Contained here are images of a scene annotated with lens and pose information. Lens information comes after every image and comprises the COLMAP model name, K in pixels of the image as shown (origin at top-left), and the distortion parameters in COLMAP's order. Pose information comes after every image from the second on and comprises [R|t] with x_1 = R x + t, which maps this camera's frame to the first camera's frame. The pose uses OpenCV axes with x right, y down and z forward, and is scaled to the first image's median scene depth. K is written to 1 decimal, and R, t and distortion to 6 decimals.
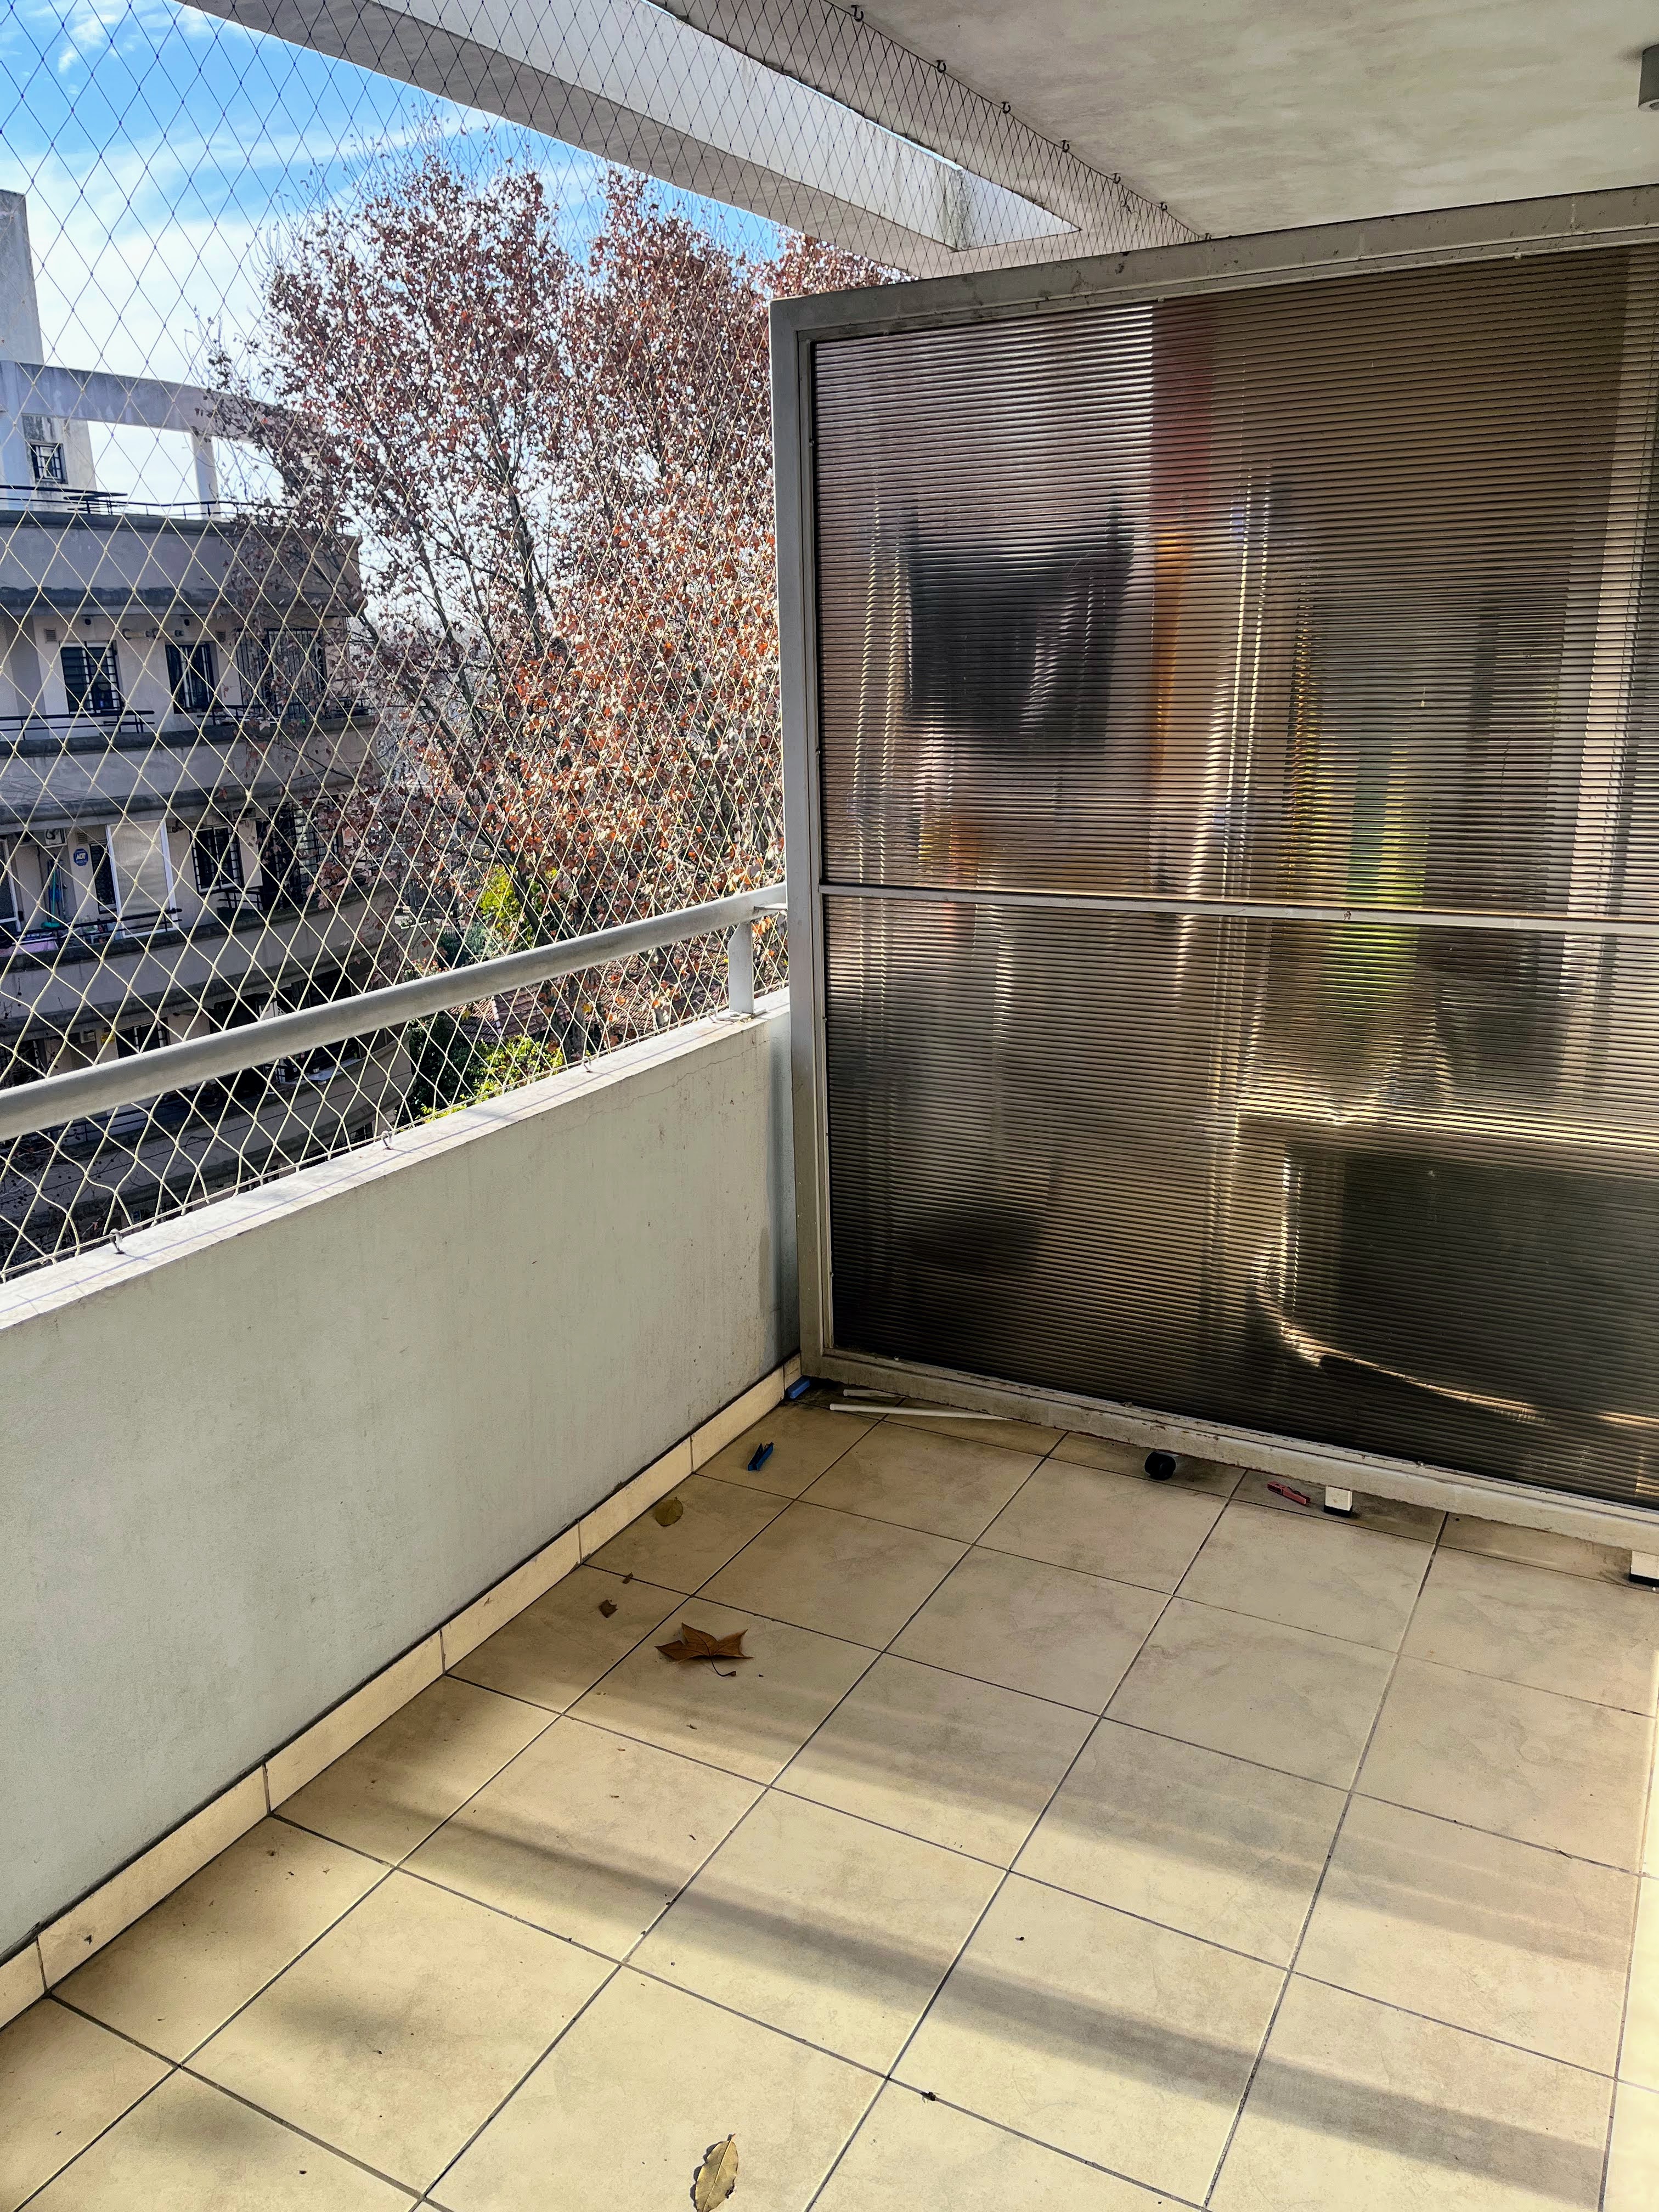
lens RADIAL K [[1667.8, 0, 816.2], [0, 1667.8, 1108.1], [0, 0, 1]] dist [0.003264, -0.056087]
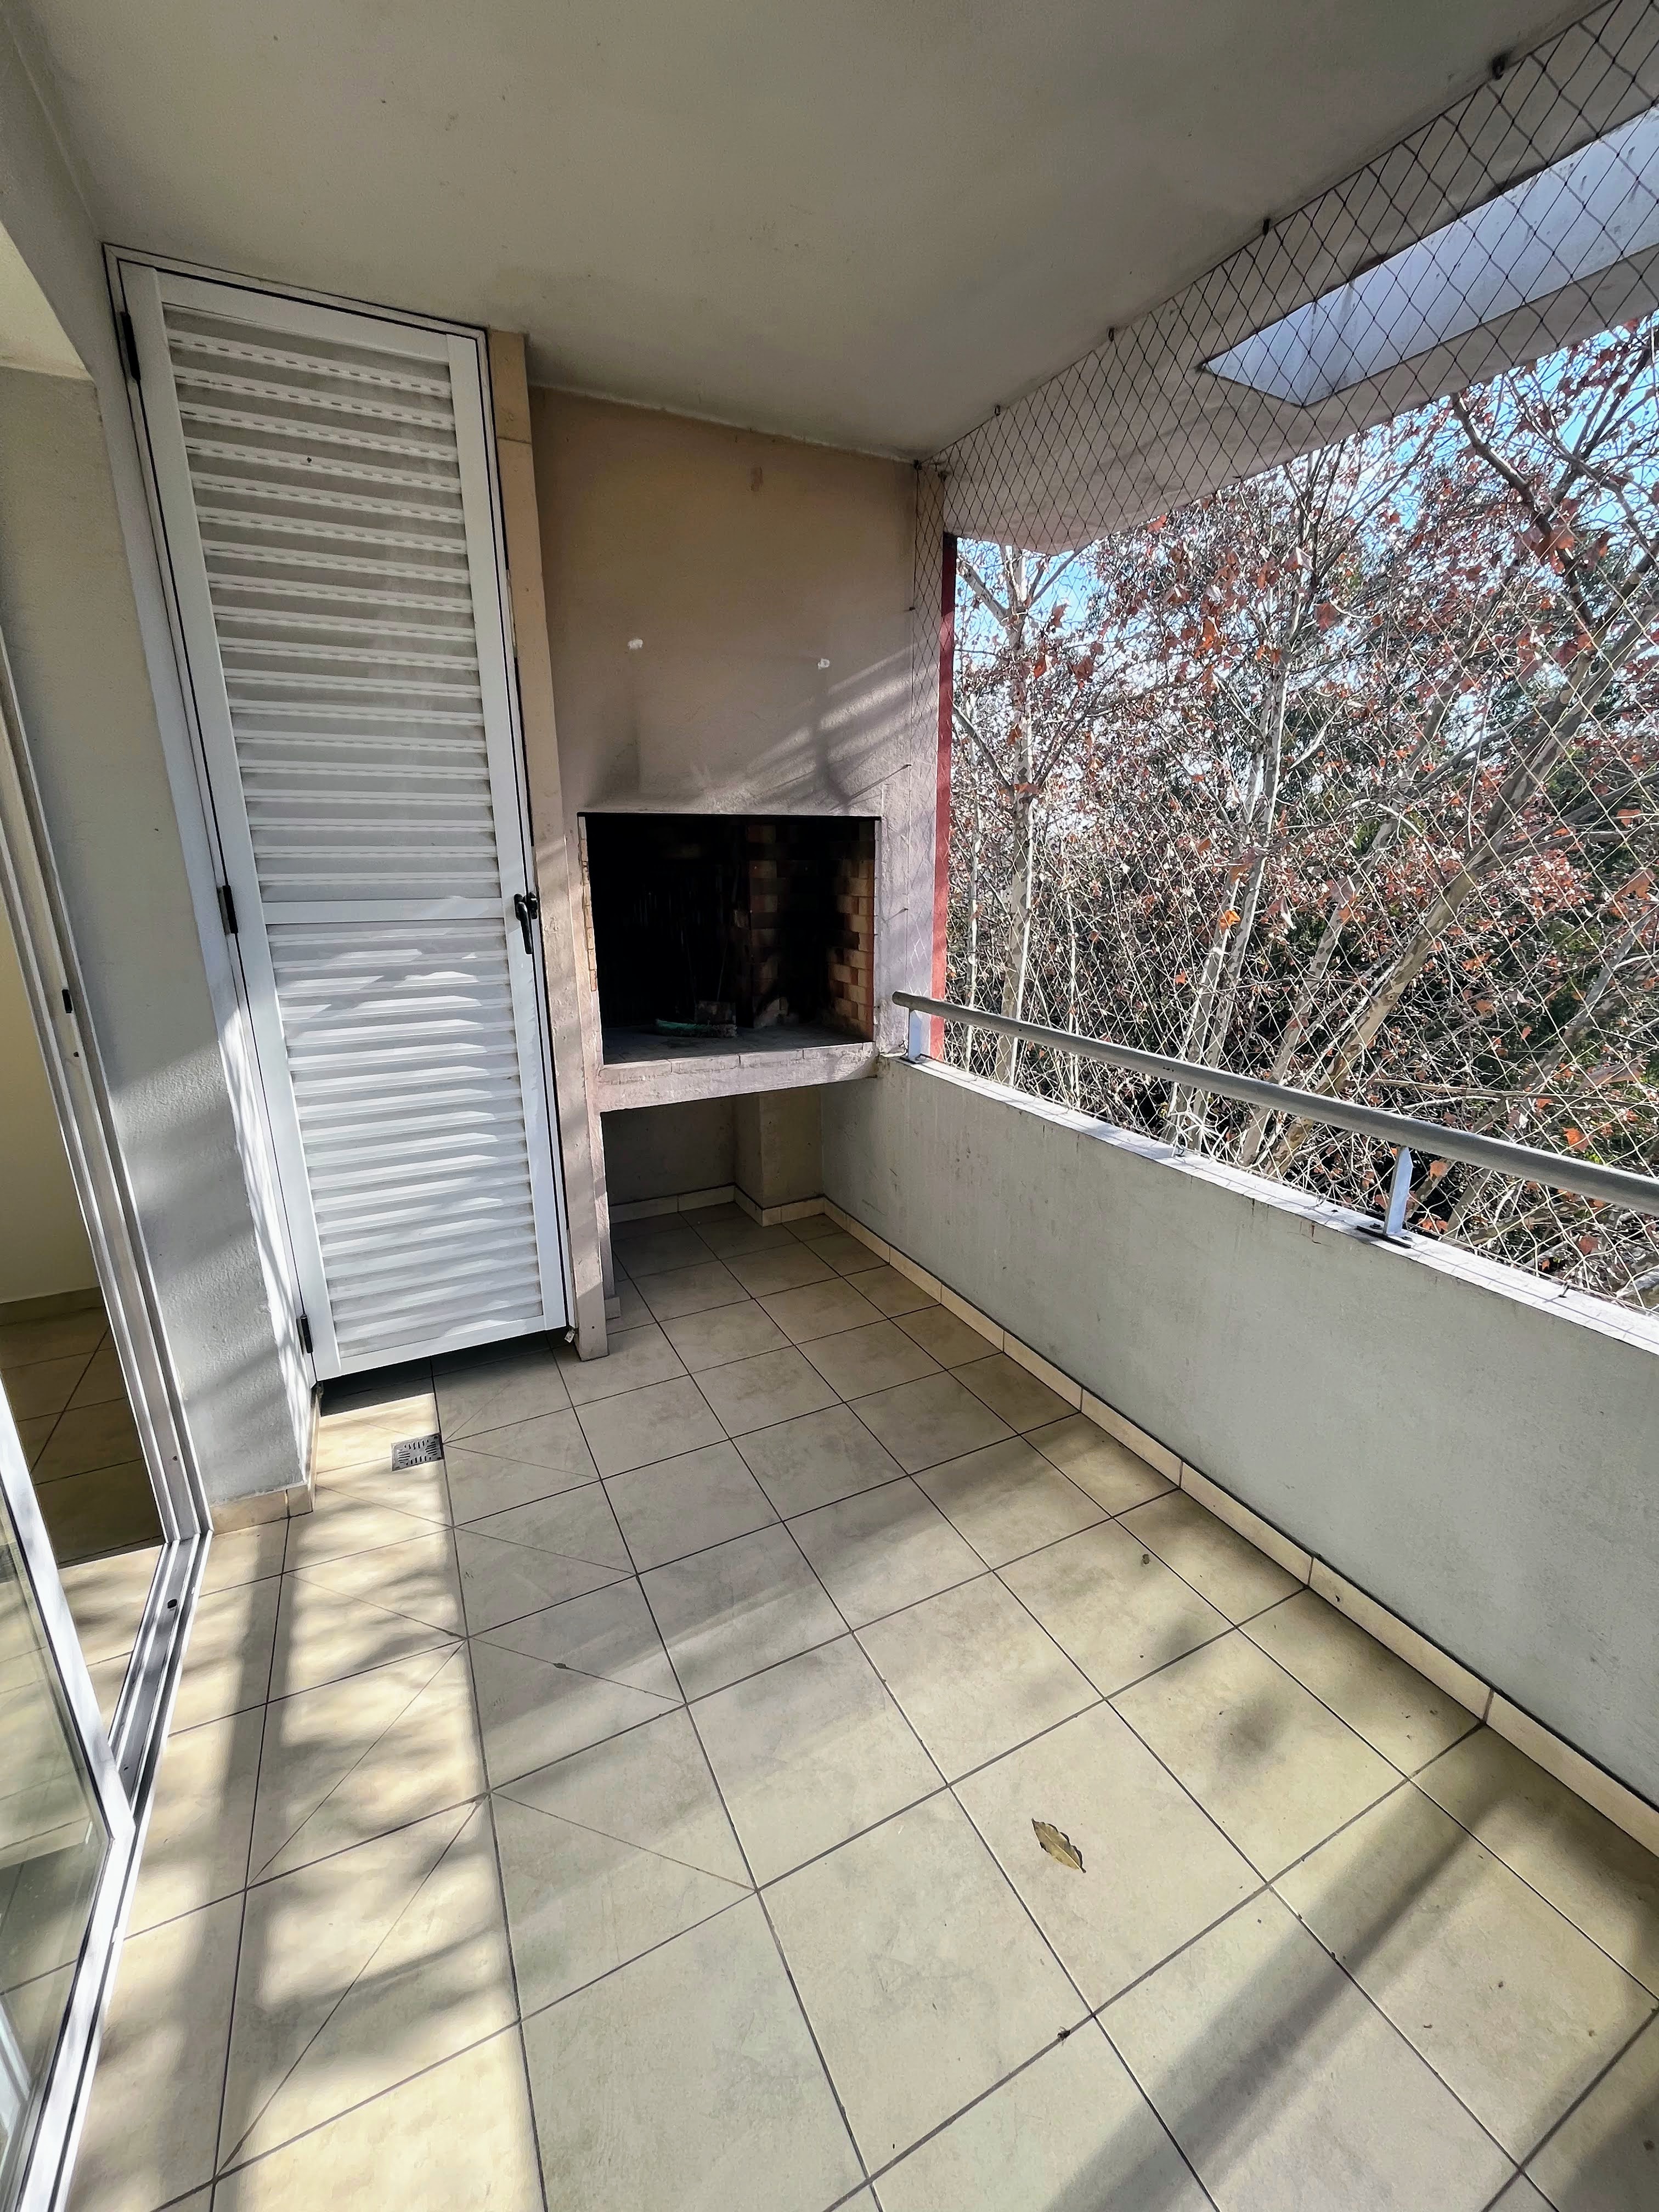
lens RADIAL K [[895.7, 0, 835.2], [0, 895.7, 1107.4], [0, 0, 1]] dist [-0.000504, -0.000230]
pose [[-0.572371, 0.249881, -0.780993, 0.456108], [-0.207080, 0.877517, 0.432529, -0.240127], [0.793416, 0.409295, -0.450520, 0.775281]]
